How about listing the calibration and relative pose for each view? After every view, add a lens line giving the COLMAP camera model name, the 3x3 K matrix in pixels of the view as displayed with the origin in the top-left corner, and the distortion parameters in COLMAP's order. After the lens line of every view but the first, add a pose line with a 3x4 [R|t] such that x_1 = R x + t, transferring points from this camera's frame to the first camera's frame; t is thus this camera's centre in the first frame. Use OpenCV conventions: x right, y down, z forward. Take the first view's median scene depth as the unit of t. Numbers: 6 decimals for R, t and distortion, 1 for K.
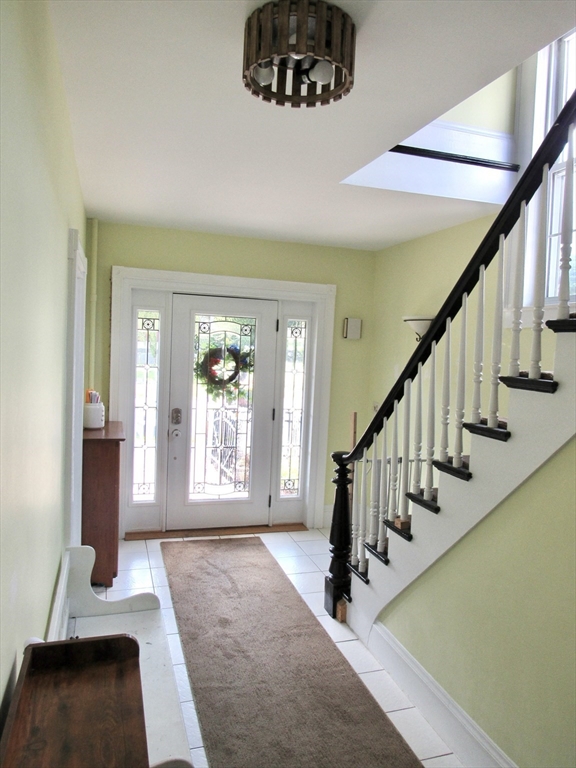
lens RADIAL K [[553.0, 0, 288.6], [0, 553.0, 379.6], [0, 0, 1]] dist [-0.008433, -0.004197]
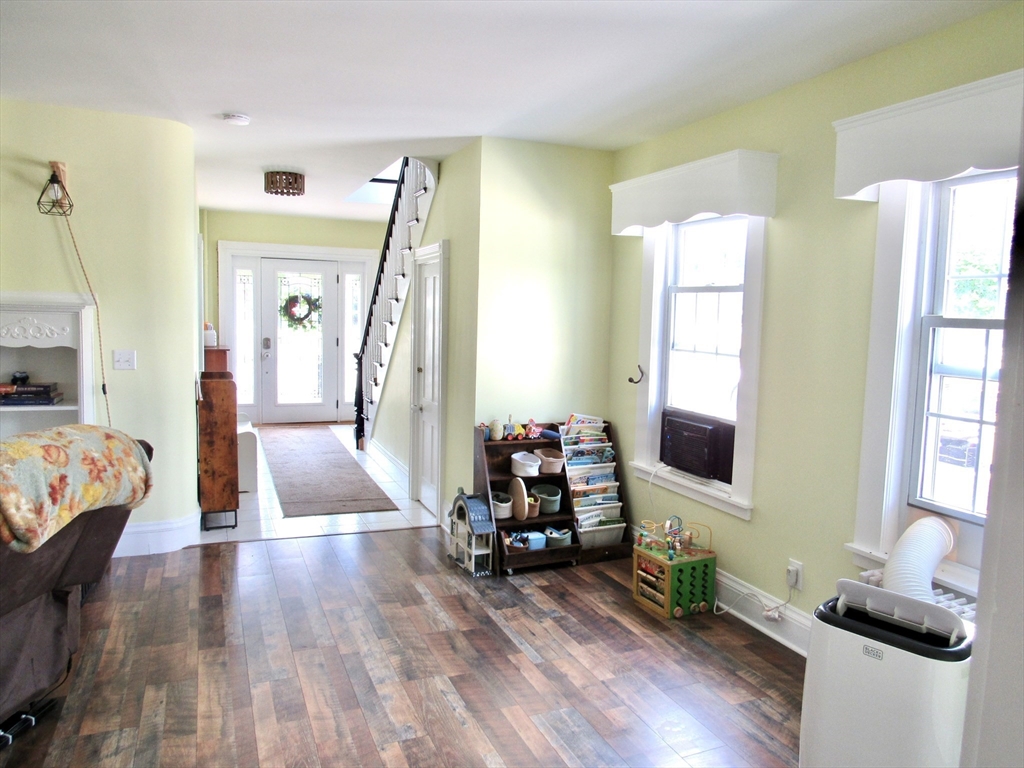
lens RADIAL K [[737.3, 0, 512.4], [0, 737.3, 385.2], [0, 0, 1]] dist [-0.008433, -0.004197]
pose [[0.997665, -0.026008, 0.063144, 0.311094], [0.023535, 0.998938, 0.039598, 0.114488], [-0.064107, -0.038019, 0.997219, -0.961694]]
